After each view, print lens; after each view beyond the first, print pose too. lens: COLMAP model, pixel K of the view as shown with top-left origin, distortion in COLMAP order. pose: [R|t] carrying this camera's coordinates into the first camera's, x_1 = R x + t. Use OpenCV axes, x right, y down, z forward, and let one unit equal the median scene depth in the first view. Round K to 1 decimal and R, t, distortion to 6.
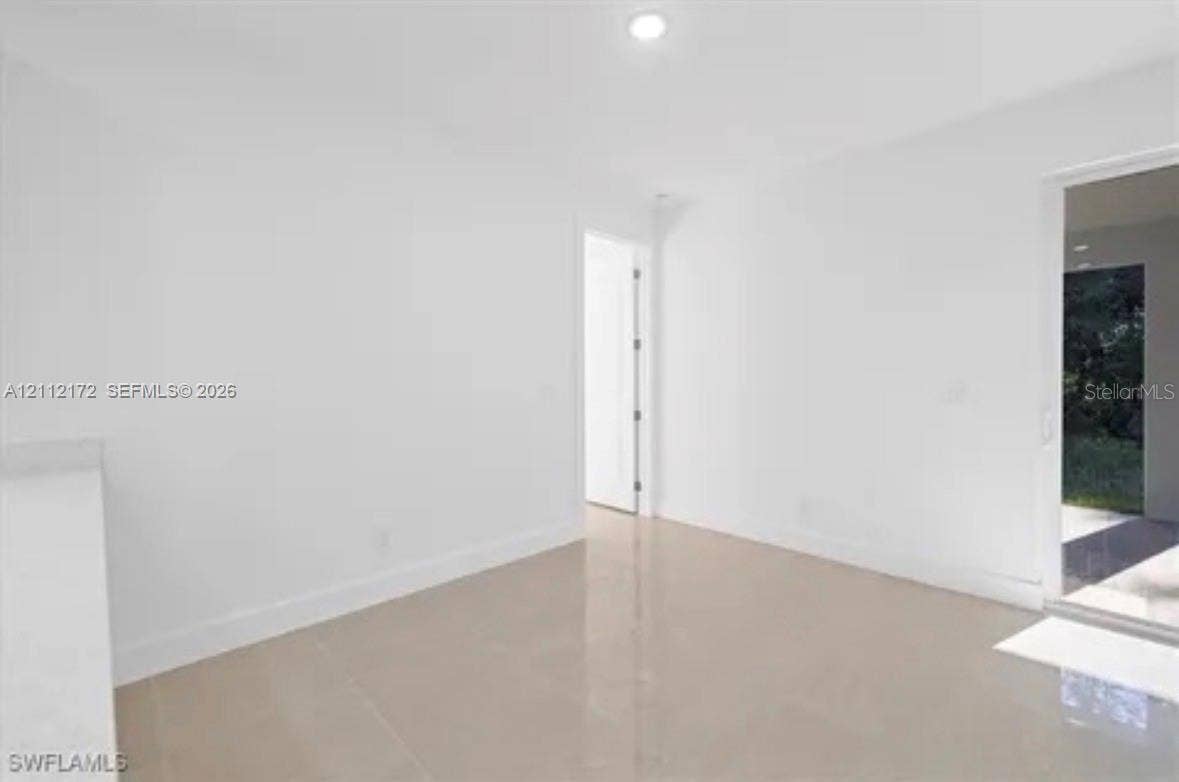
lens RADIAL K [[495.4, 0, 584.0], [0, 495.4, 384.7], [0, 0, 1]] dist [0.001416, 0.000118]
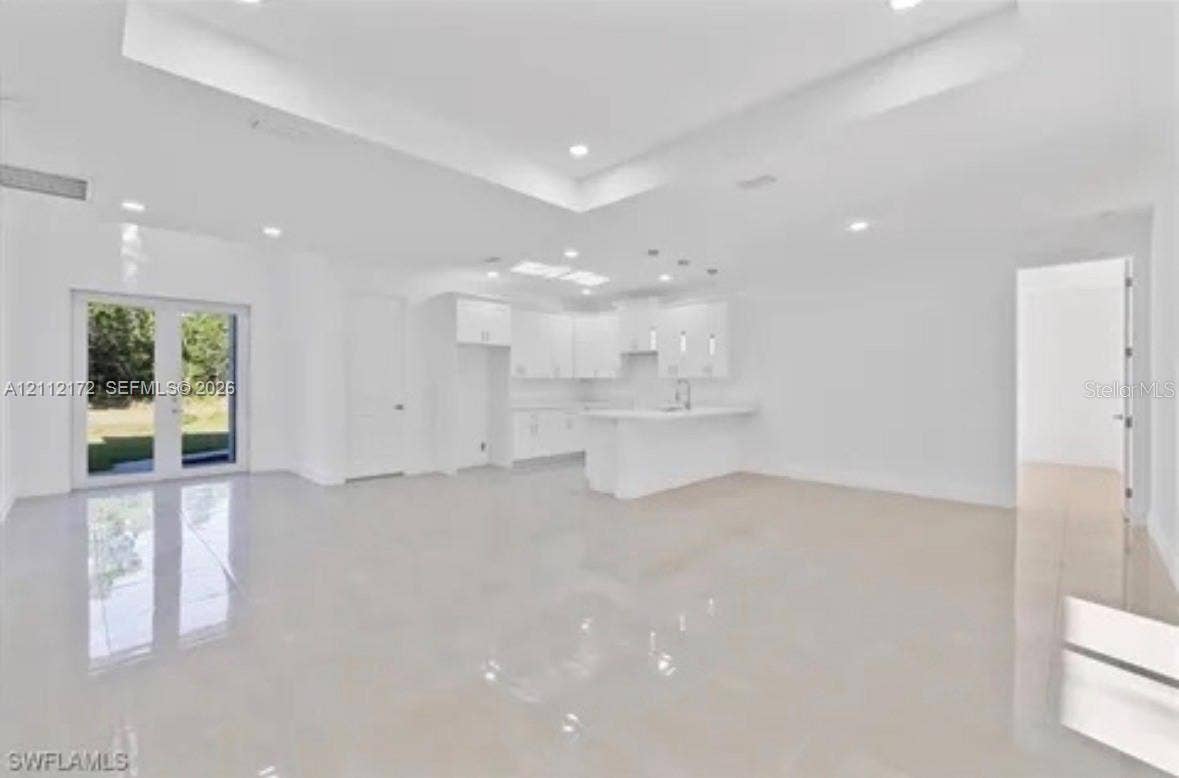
lens RADIAL K [[495.4, 0, 584.0], [0, 495.4, 382.7], [0, 0, 1]] dist [0.001416, 0.000118]
pose [[0.021477, 0.002591, -0.999766, 1.100499], [-0.008919, 0.999957, 0.002400, -0.012608], [0.999730, 0.008865, 0.021499, -0.123314]]
